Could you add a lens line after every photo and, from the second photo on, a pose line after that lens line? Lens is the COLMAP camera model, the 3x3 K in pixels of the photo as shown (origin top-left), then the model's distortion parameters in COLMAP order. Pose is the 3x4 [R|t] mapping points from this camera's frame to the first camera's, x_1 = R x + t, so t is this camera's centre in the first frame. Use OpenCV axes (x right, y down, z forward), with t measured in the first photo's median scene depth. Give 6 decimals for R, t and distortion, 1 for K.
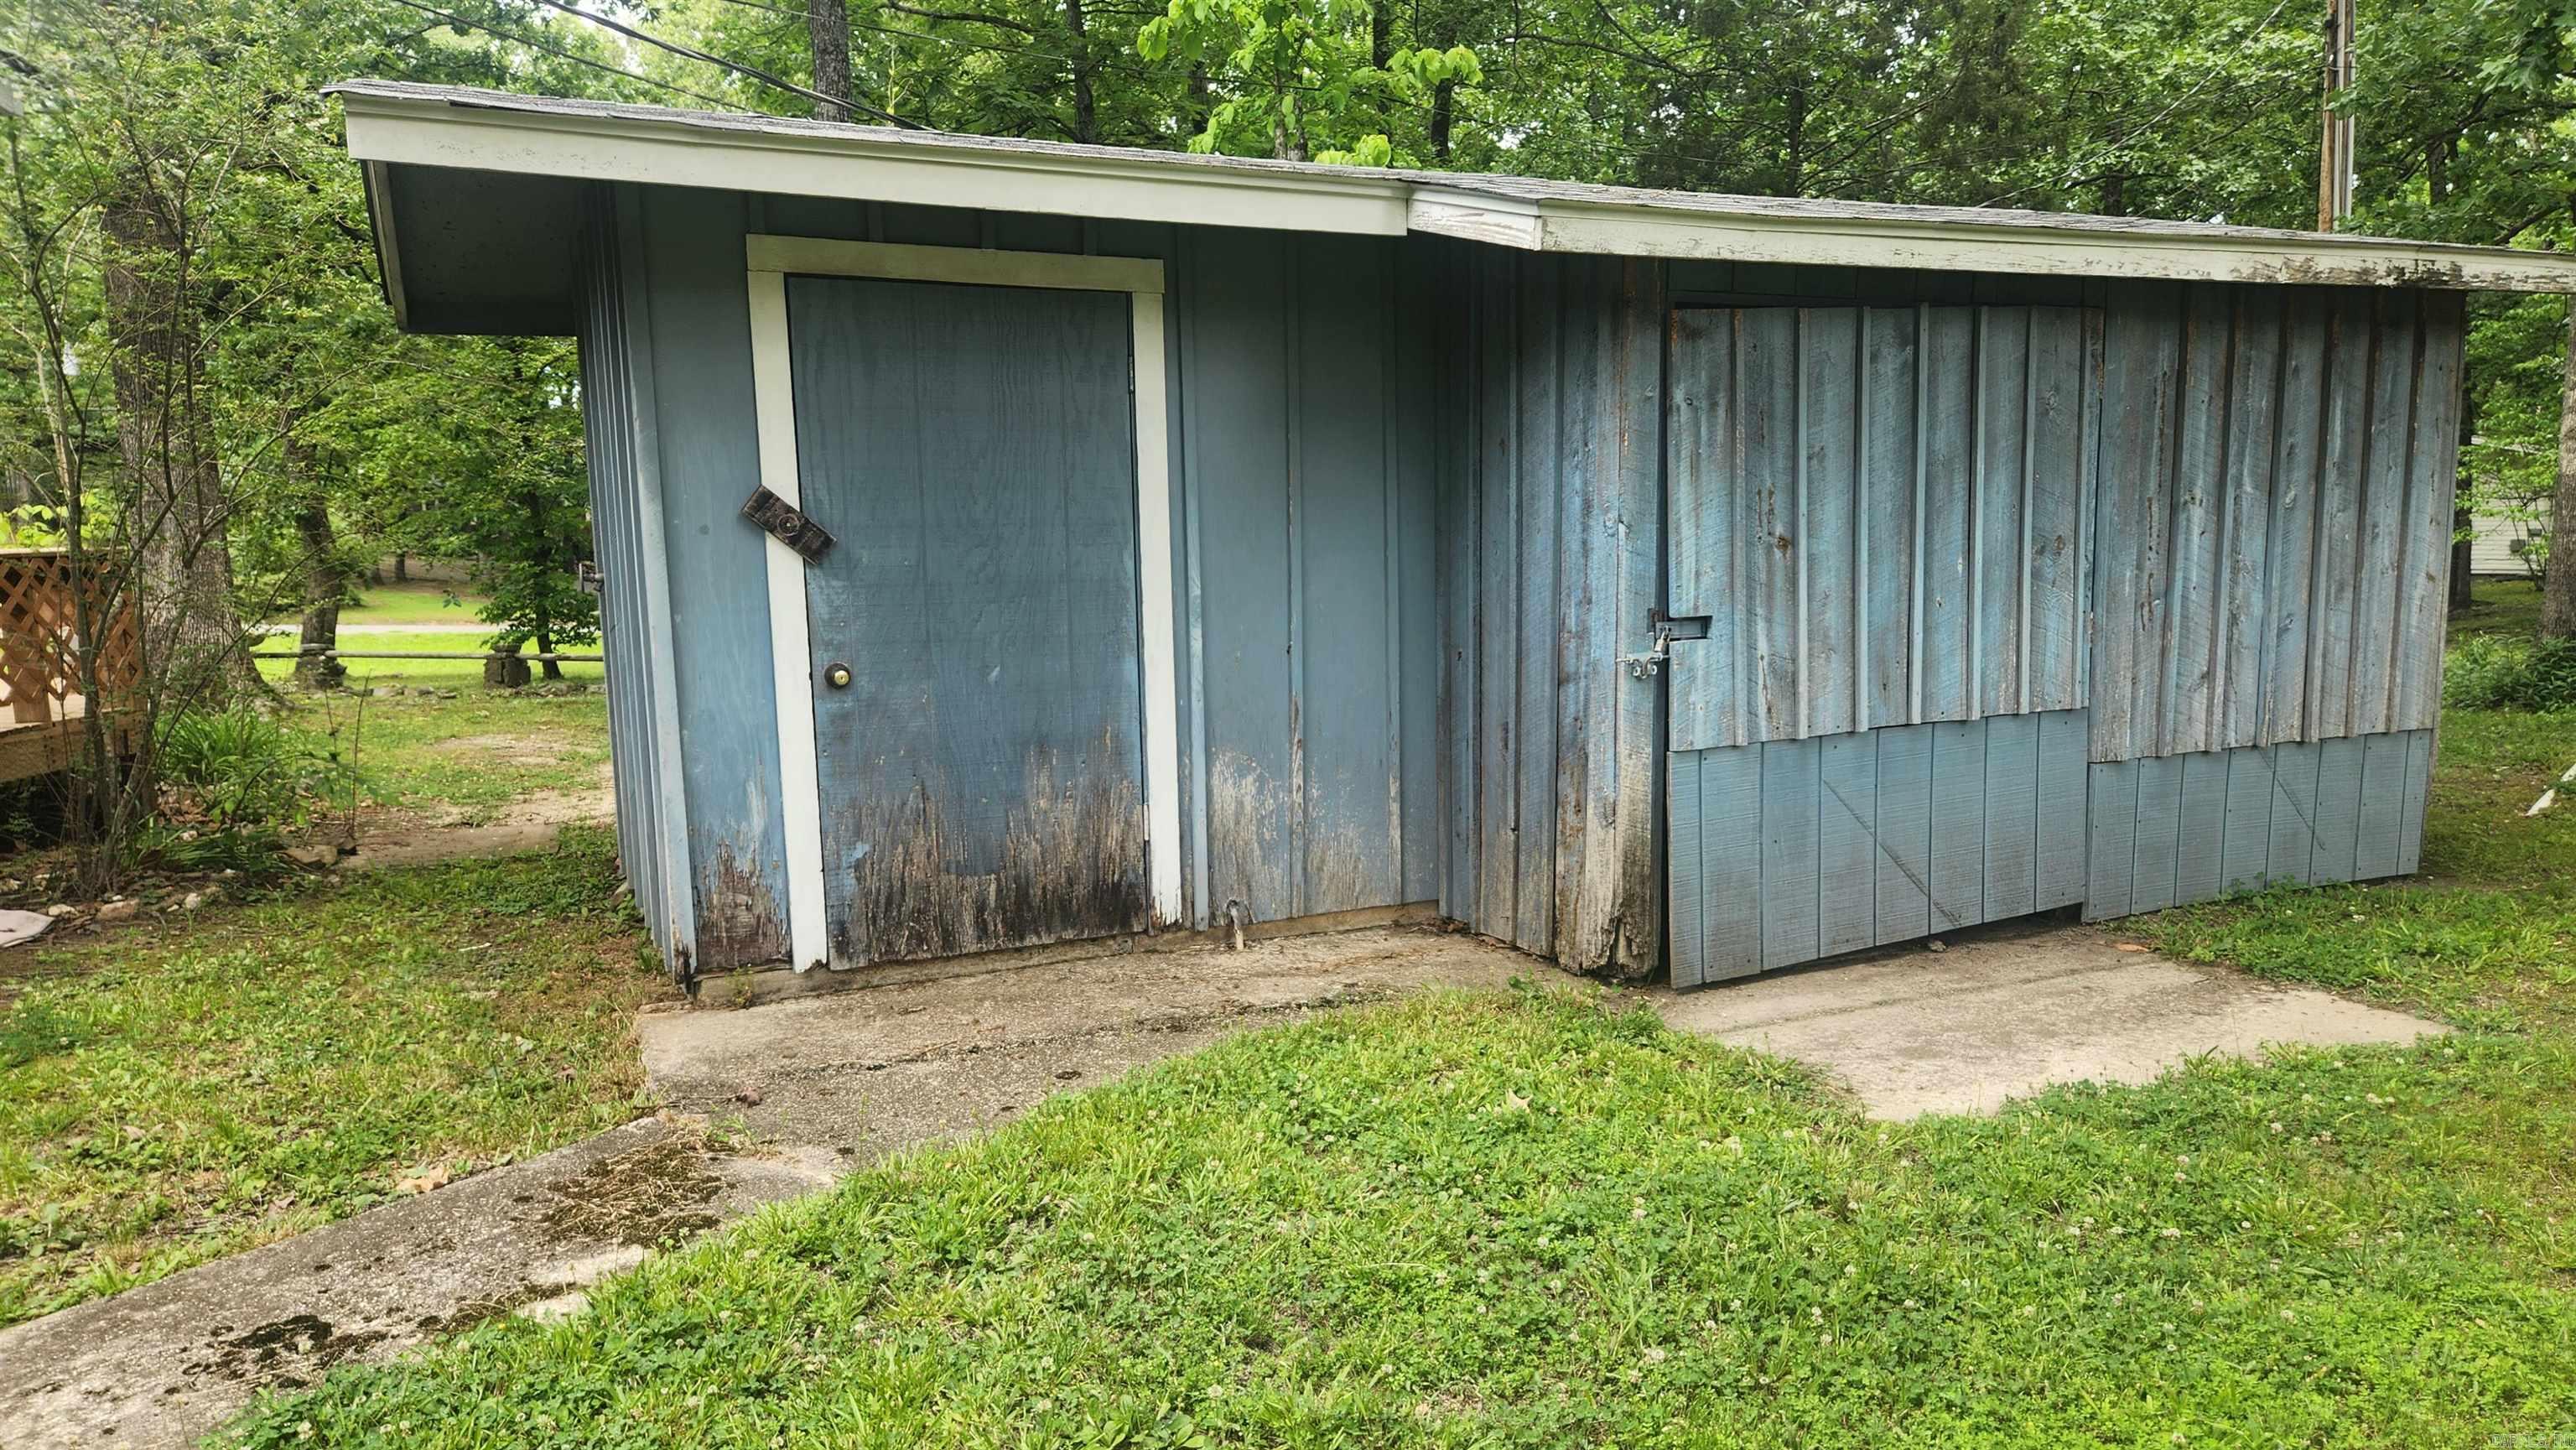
lens RADIAL K [[1704.6, 0, 1299.8], [0, 1704.6, 755.3], [0, 0, 1]] dist [0.077697, -0.065074]
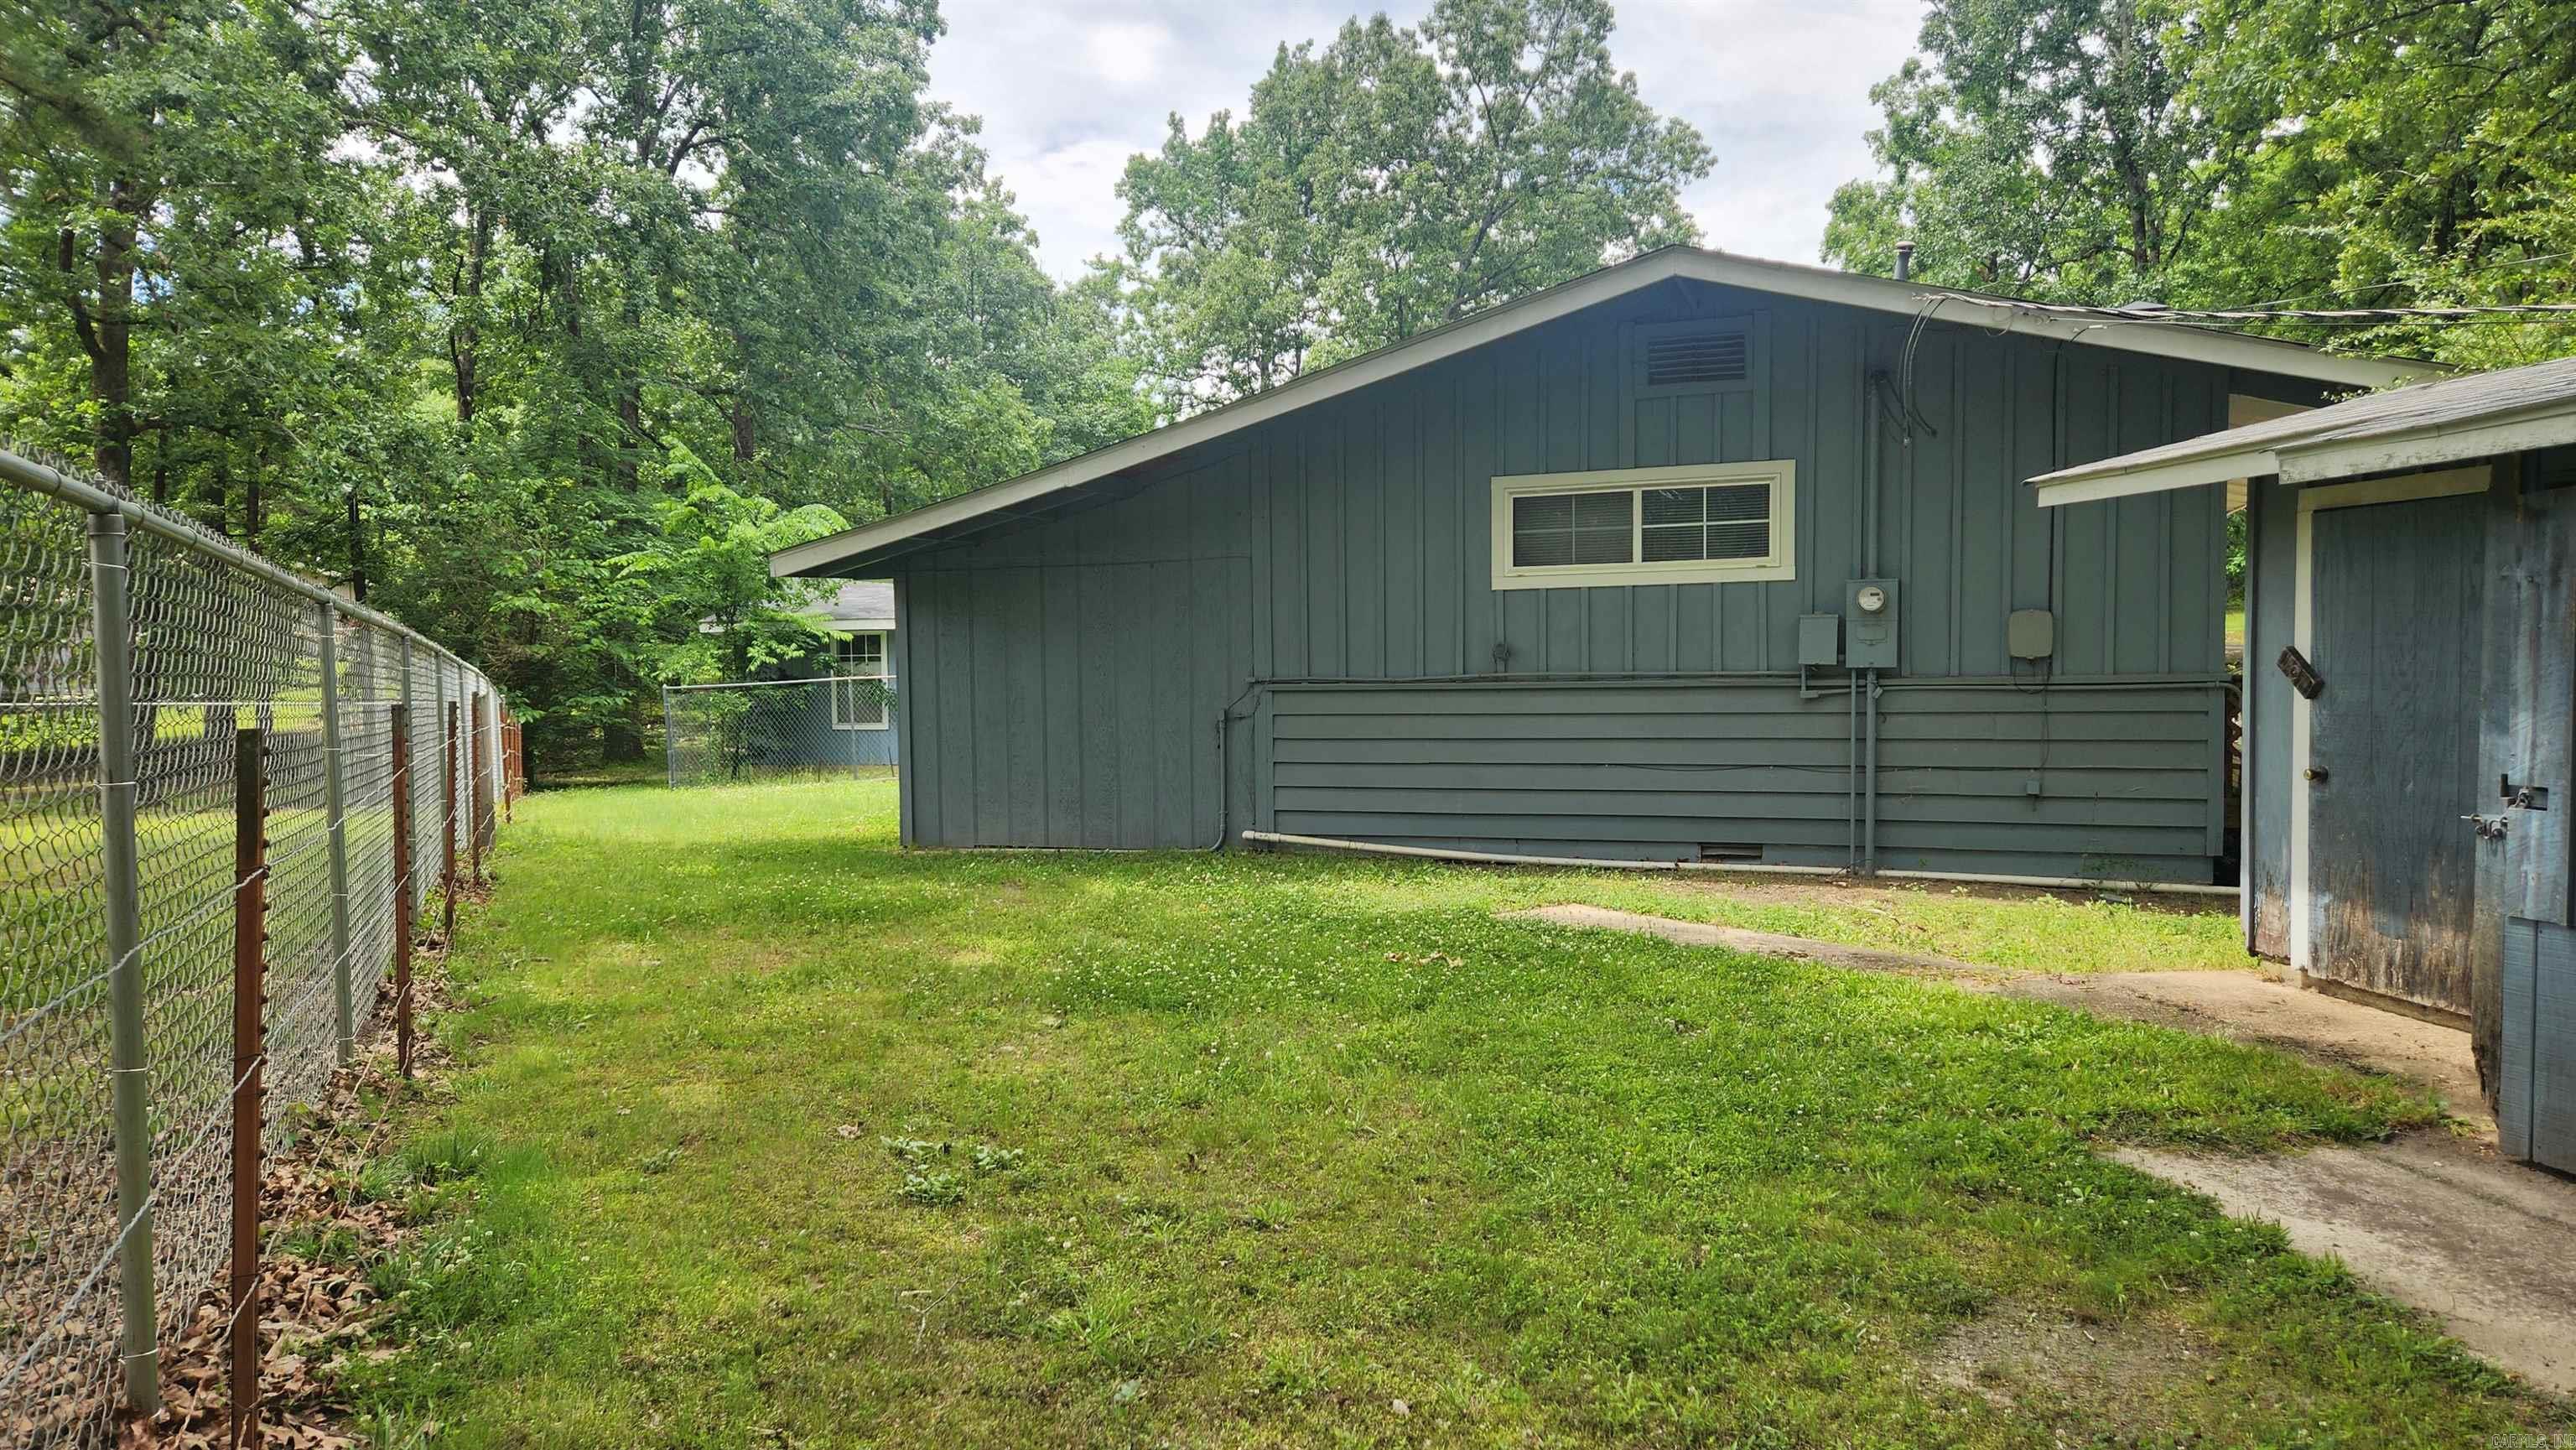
lens RADIAL K [[1704.6, 0, 1299.8], [0, 1704.6, 755.3], [0, 0, 1]] dist [0.077697, -0.065074]
pose [[-0.273850, 0.077899, -0.958613, 1.405518], [-0.116380, 0.986706, 0.113428, -0.130463], [0.954705, 0.142626, -0.261143, 0.565438]]
